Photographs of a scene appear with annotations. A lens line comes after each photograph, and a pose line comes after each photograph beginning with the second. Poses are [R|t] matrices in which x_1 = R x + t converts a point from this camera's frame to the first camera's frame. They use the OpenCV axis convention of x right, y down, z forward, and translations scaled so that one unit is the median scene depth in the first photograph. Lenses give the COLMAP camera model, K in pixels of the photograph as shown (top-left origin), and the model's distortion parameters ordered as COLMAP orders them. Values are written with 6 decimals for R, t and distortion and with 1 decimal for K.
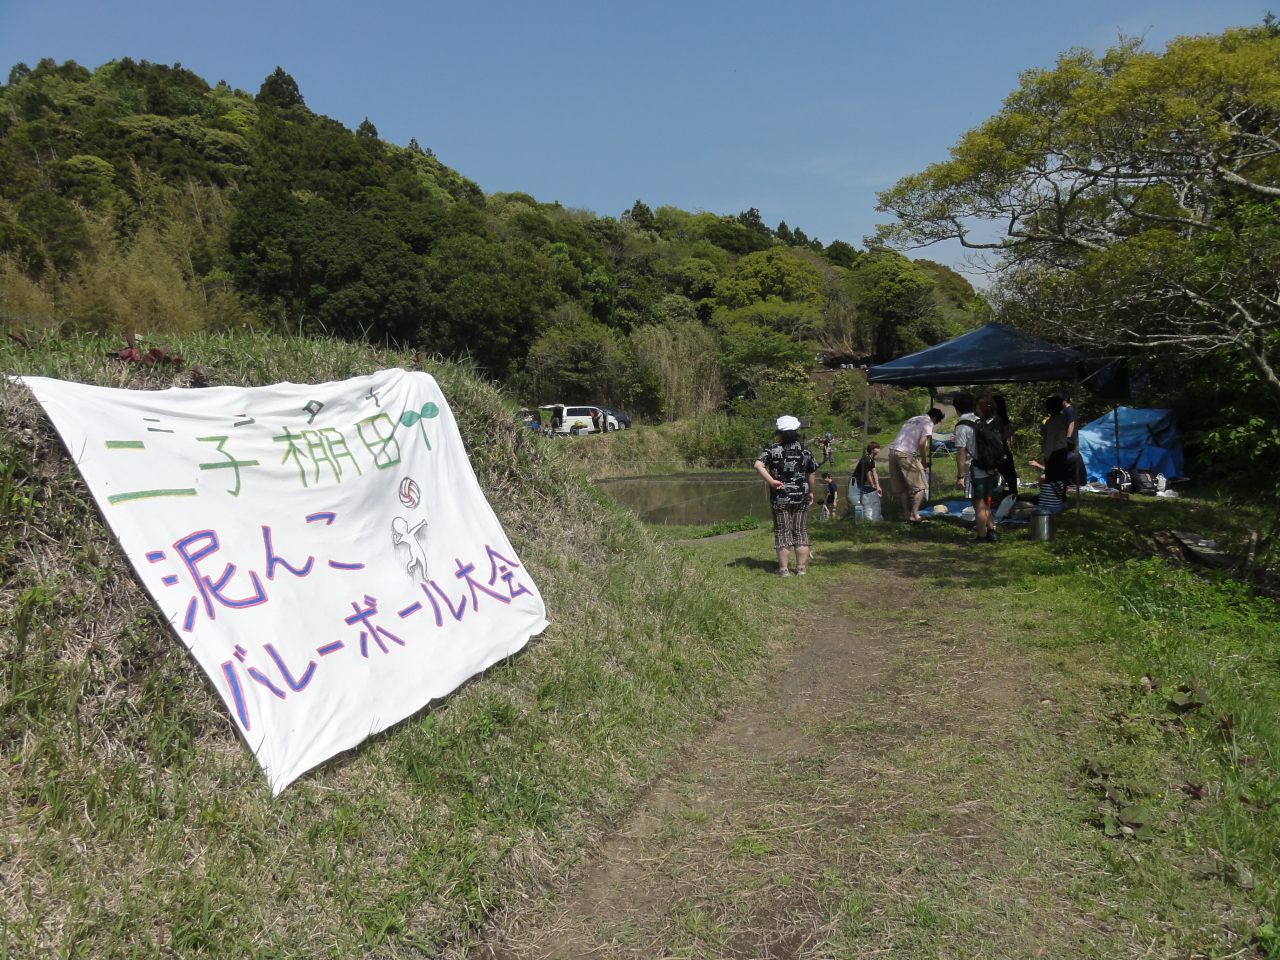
lens RADIAL K [[906.3, 0, 647.4], [0, 906.3, 490.5], [0, 0, 1]] dist [0.032026, 0.004661]
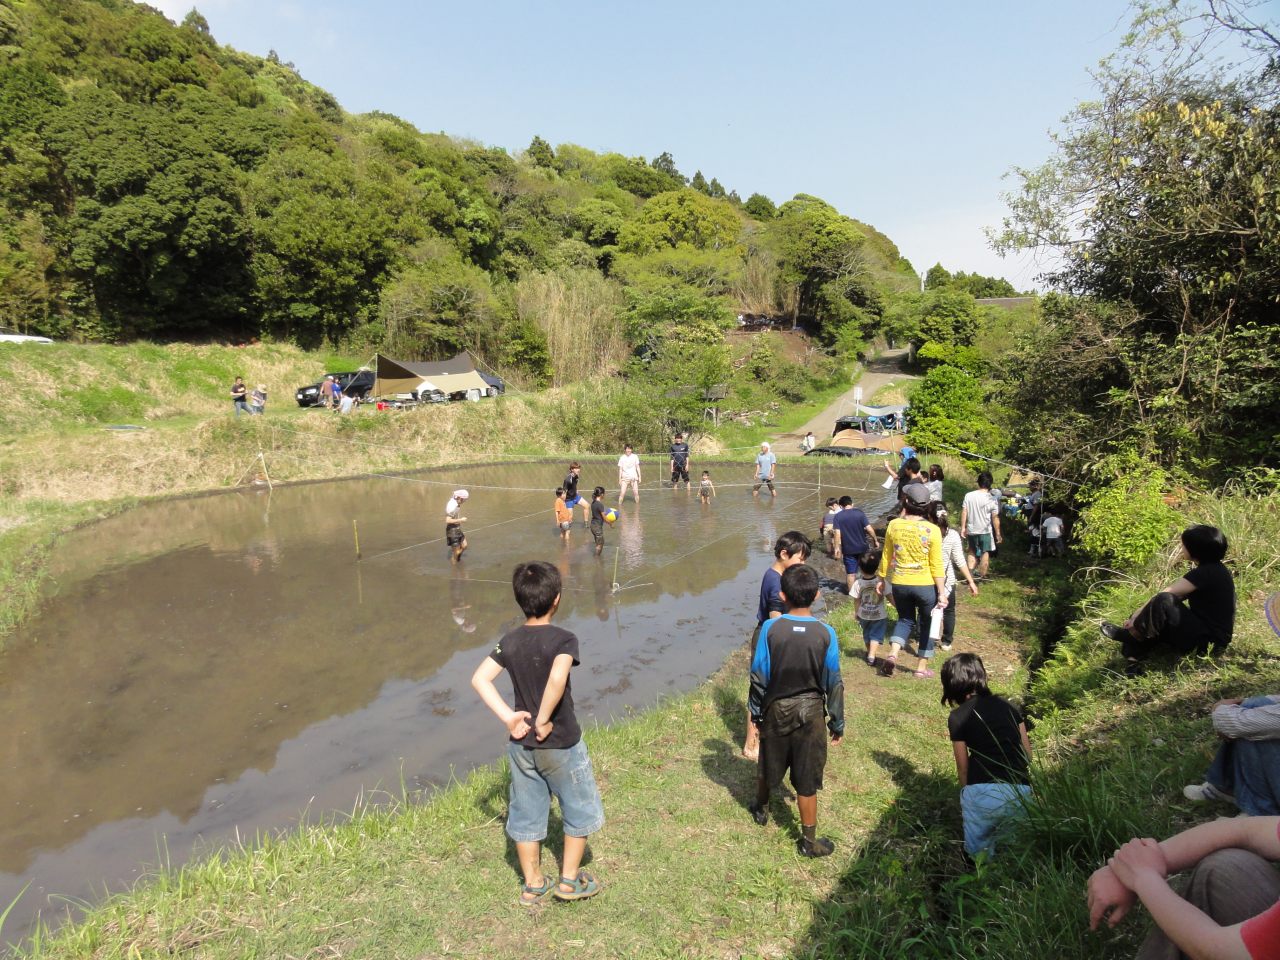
lens RADIAL K [[906.3, 0, 638.5], [0, 906.3, 471.7], [0, 0, 1]] dist [0.032026, 0.004661]
pose [[0.996414, 0.011797, 0.083789, 0.026678], [-0.013330, 0.999754, 0.017754, -0.013055], [-0.083559, -0.018807, 0.996325, 0.149494]]
